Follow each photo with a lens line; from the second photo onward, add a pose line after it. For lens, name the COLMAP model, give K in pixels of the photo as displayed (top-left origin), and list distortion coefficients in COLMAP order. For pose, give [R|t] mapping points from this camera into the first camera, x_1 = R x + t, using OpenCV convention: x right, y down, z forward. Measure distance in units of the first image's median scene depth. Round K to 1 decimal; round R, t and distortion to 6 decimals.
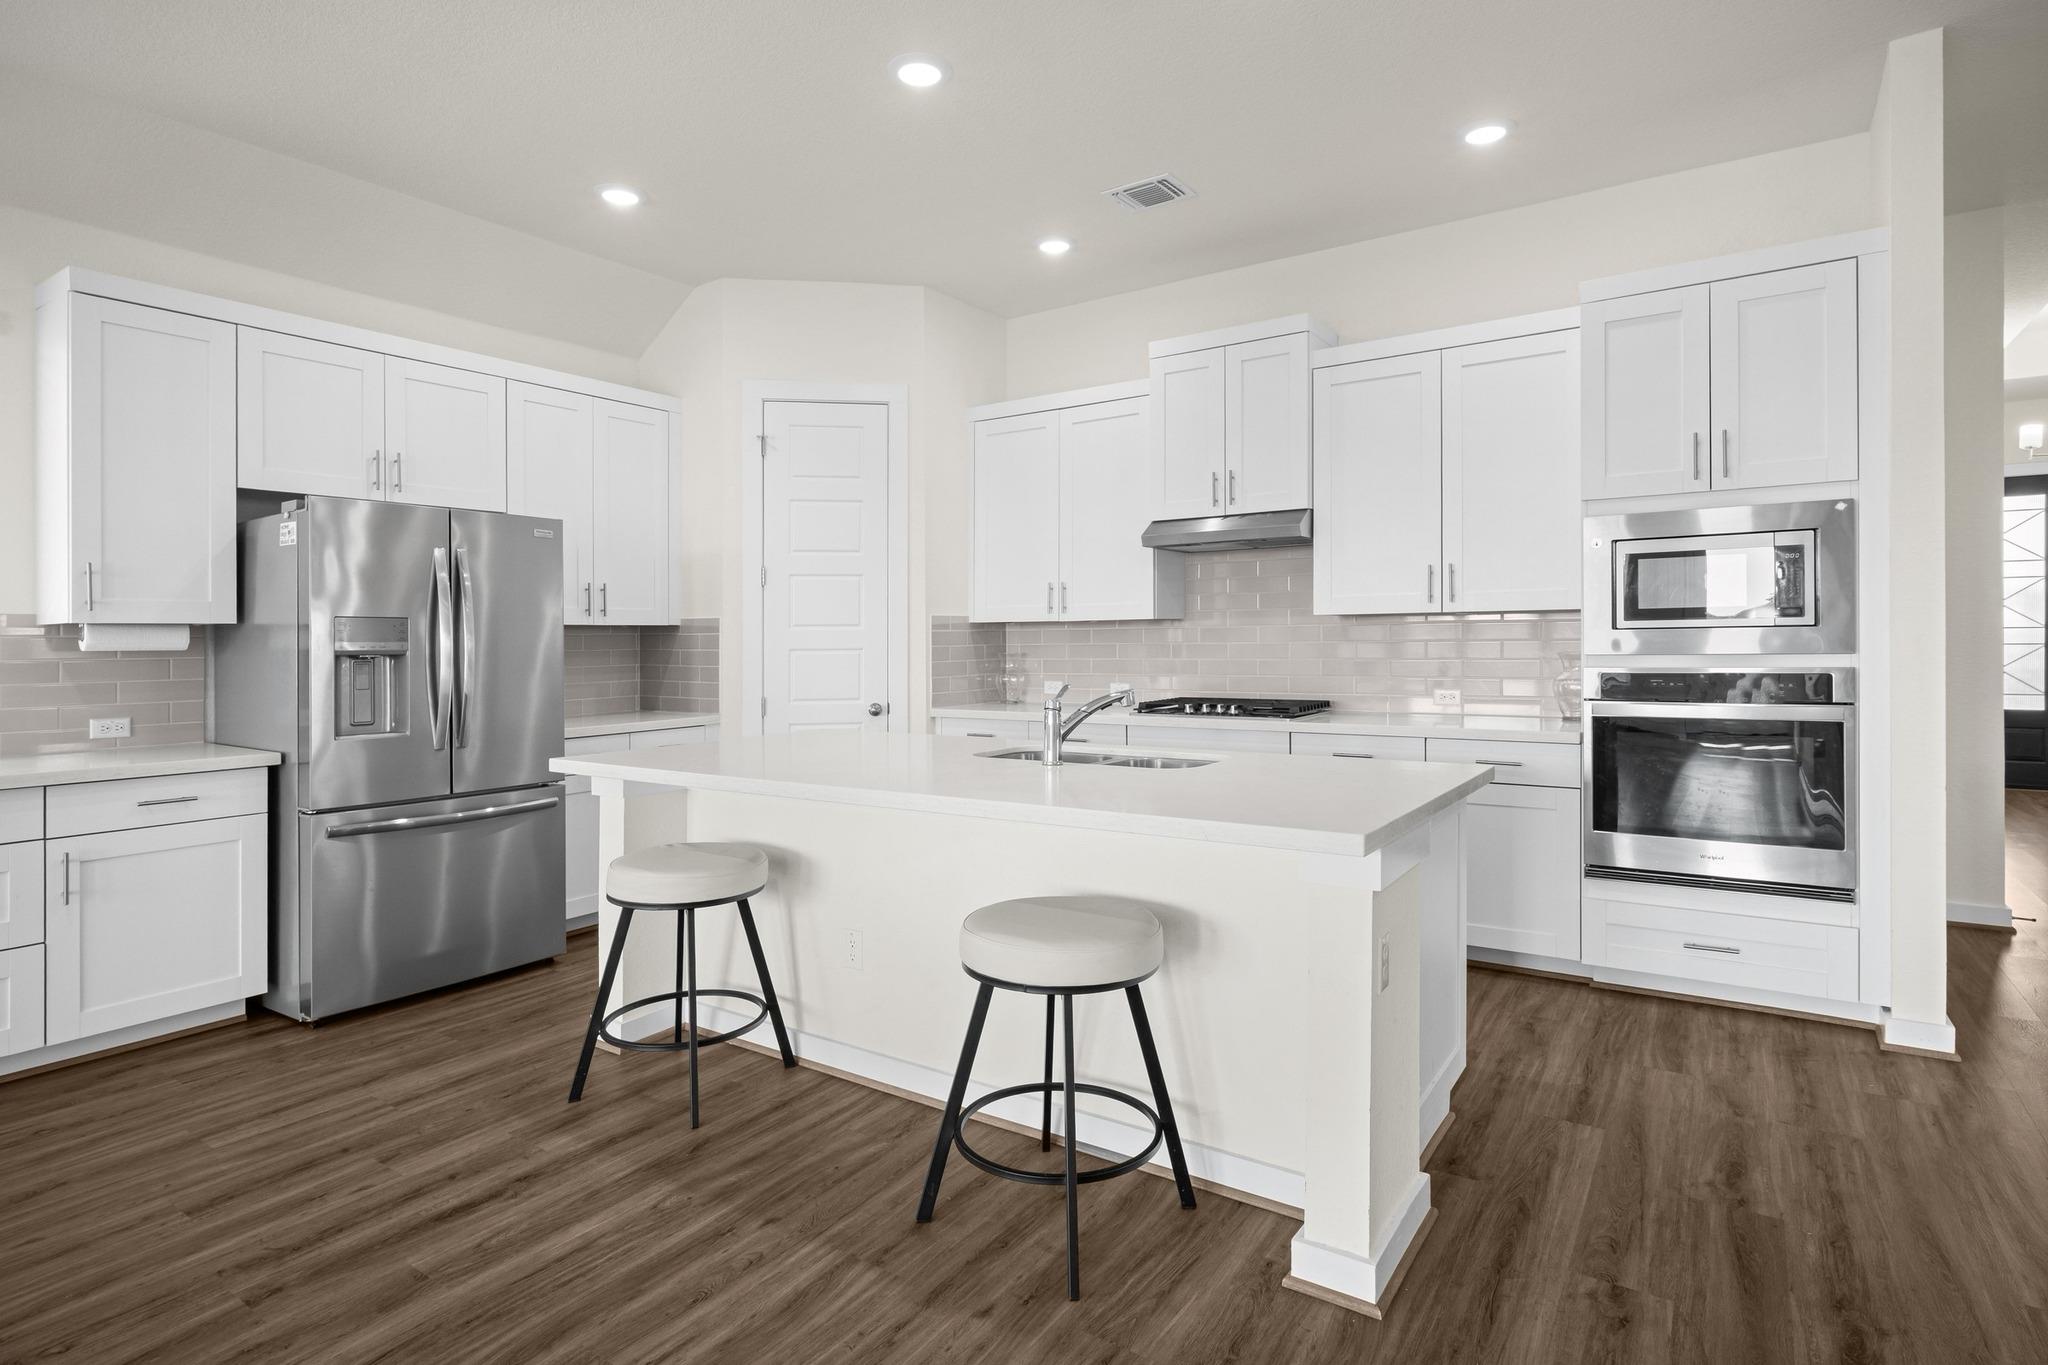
lens RADIAL K [[1033.3, 0, 1028.9], [0, 1033.3, 655.5], [0, 0, 1]] dist [0.000369, -0.001588]
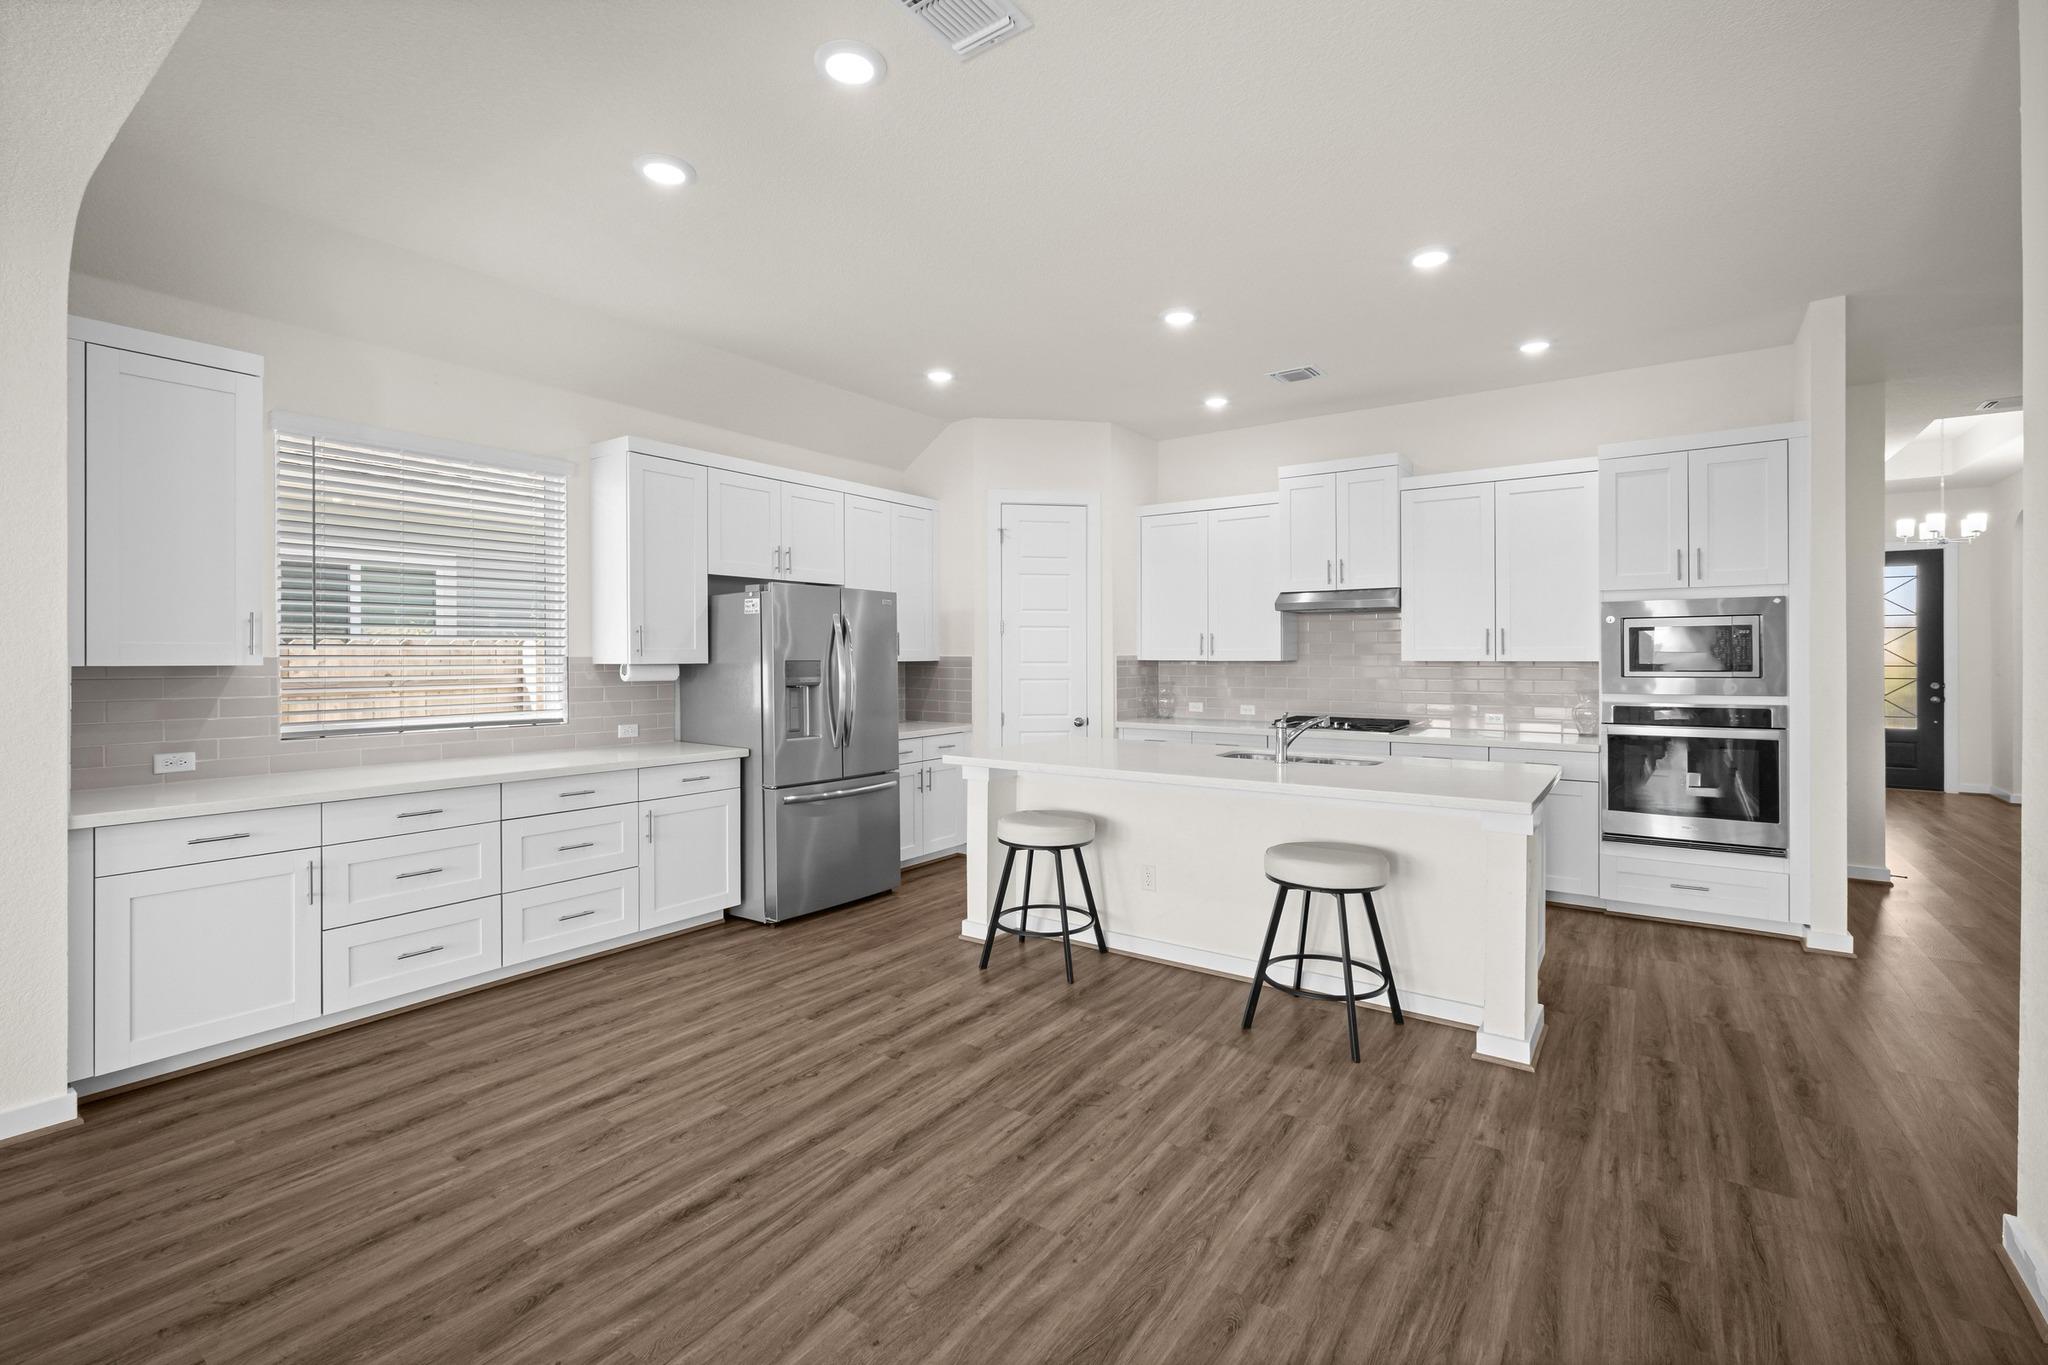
lens RADIAL K [[856.7, 0, 1054.7], [0, 856.7, 661.1], [0, 0, 1]] dist [-0.000061, 0.001037]
pose [[0.999873, 0.010086, -0.012341, -0.272993], [-0.010221, 0.999888, -0.010905, -0.028674], [0.012229, 0.011030, 0.999864, -0.289899]]
